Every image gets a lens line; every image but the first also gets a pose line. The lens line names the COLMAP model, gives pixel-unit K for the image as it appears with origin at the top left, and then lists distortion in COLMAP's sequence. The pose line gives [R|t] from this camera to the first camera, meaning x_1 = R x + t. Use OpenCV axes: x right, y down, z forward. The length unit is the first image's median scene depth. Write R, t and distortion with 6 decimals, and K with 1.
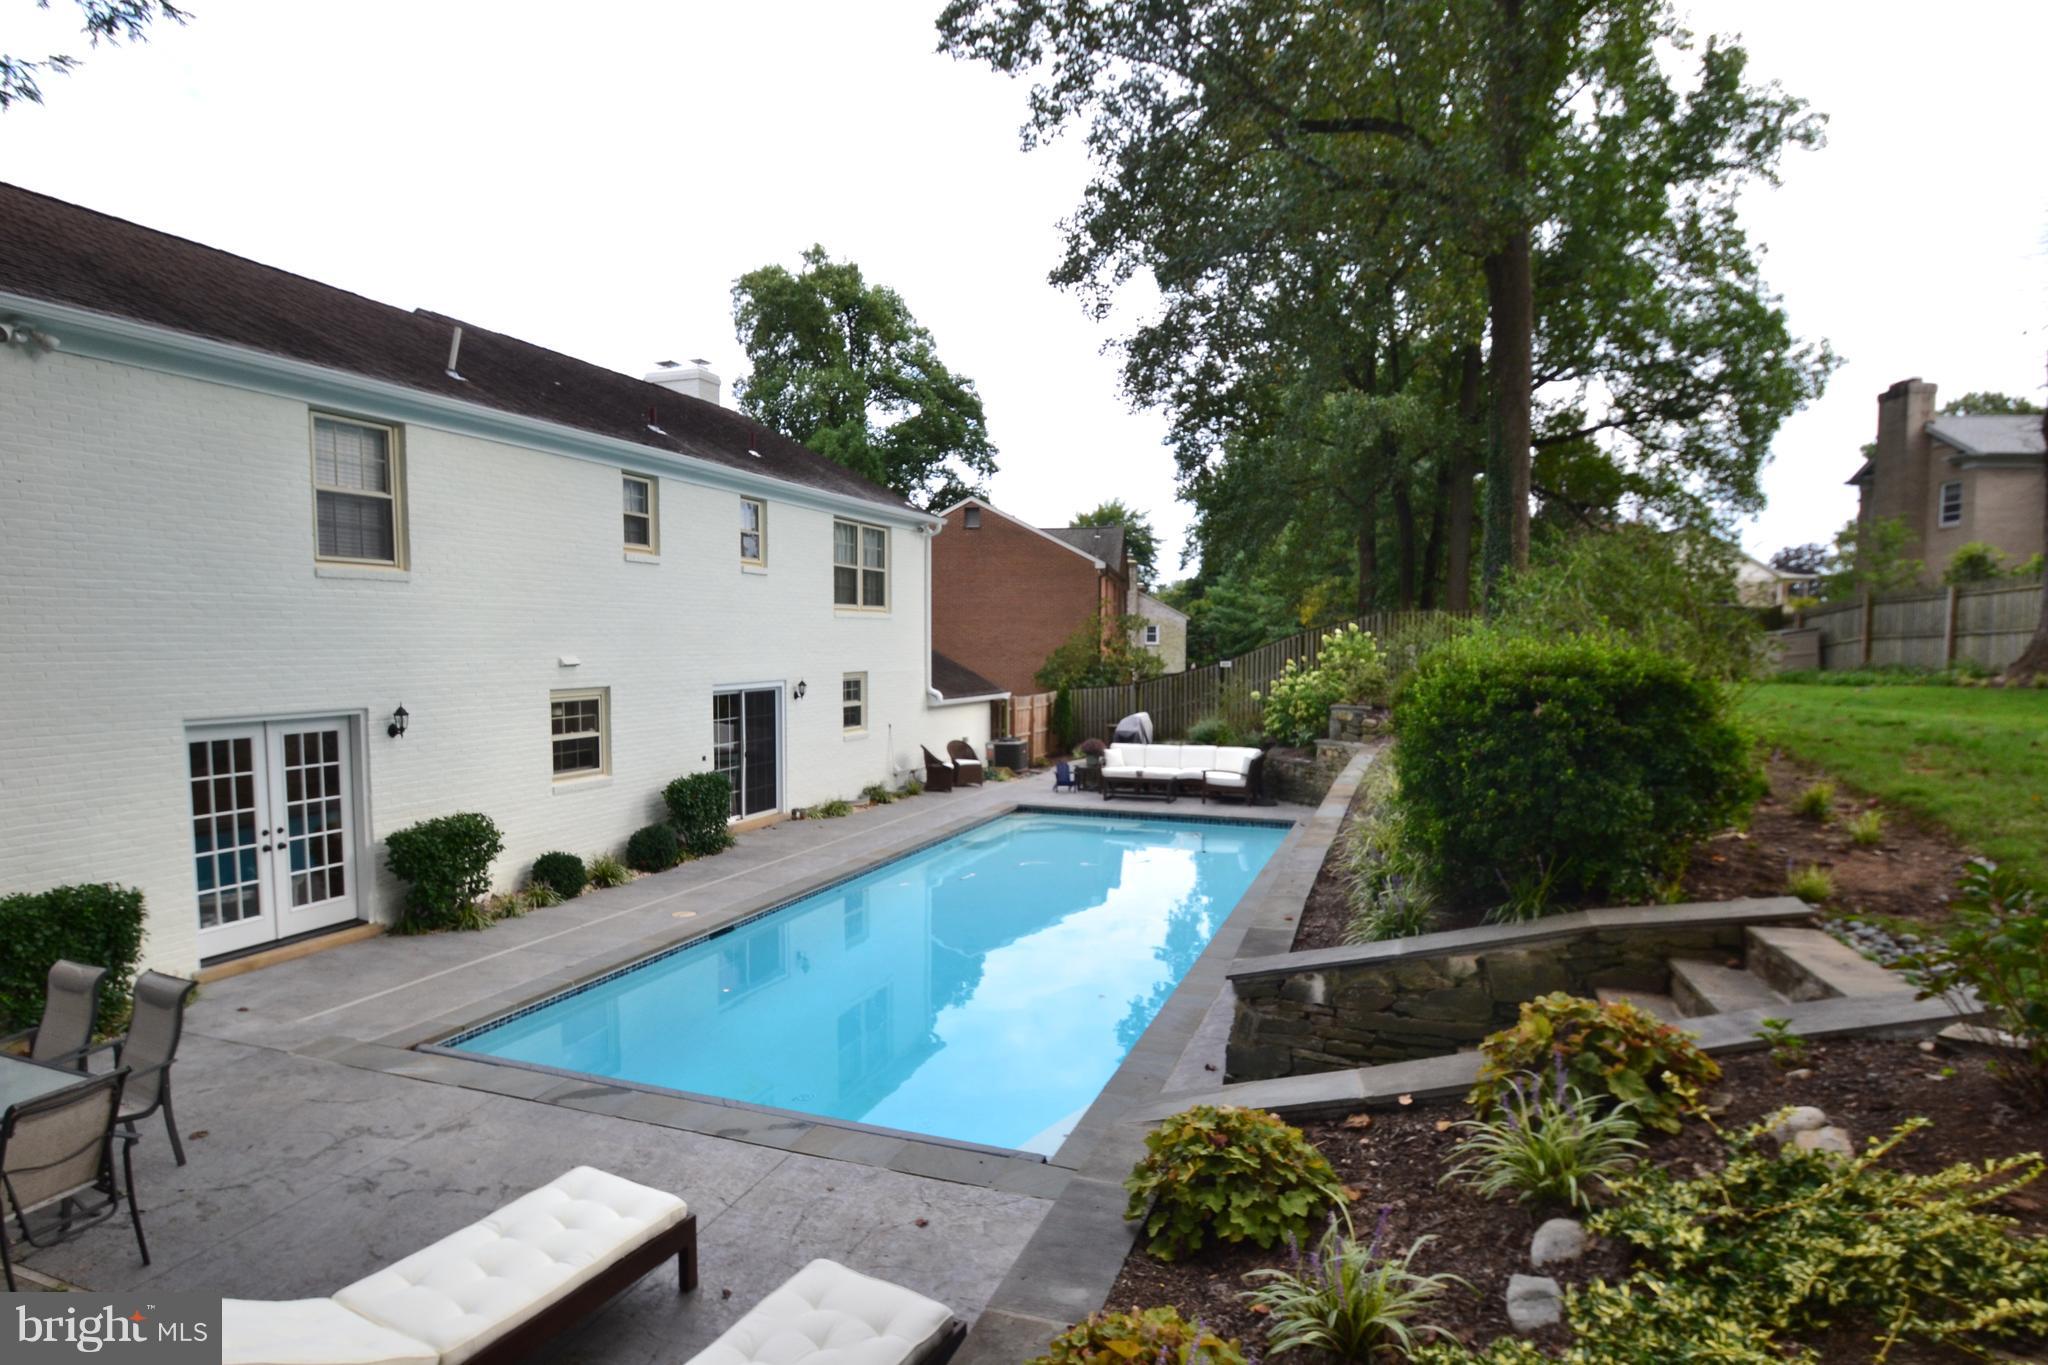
lens RADIAL K [[1071.9, 0, 1025.5], [0, 1071.9, 725.5], [0, 0, 1]] dist [-0.023174, -0.000403]
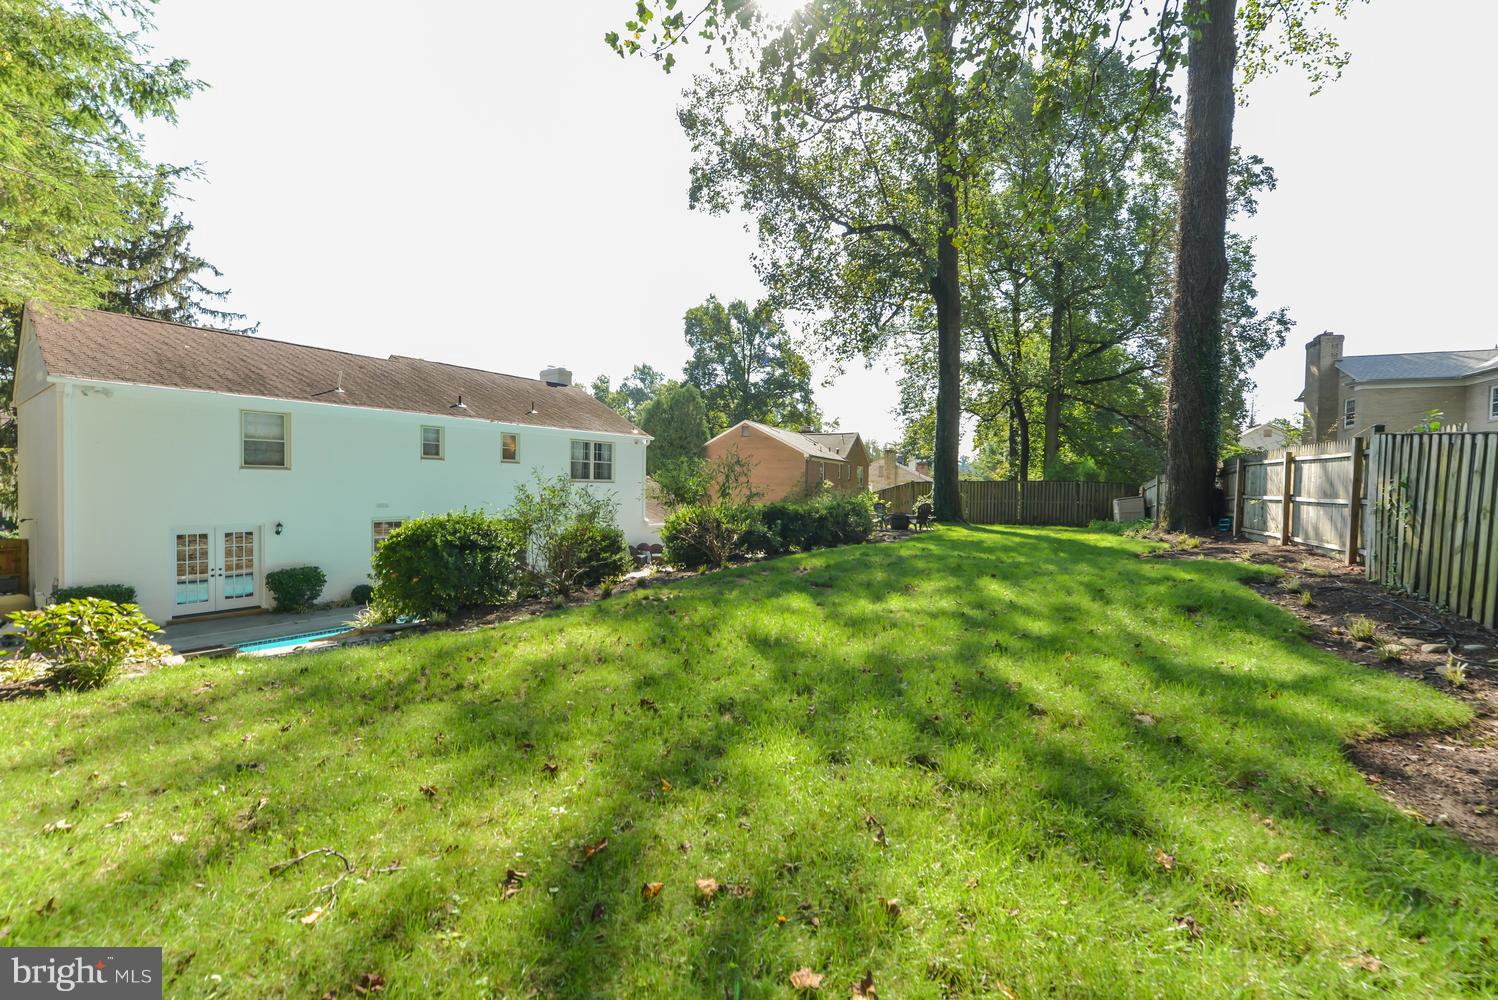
lens RADIAL K [[595.0, 0, 770.1], [0, 595.0, 511.6], [0, 0, 1]] dist [0.006316, -0.000022]
pose [[0.967292, 0.022934, -0.252627, 0.477135], [-0.033788, 0.998679, -0.038710, -0.015920], [0.251406, 0.045980, 0.966789, -0.050030]]
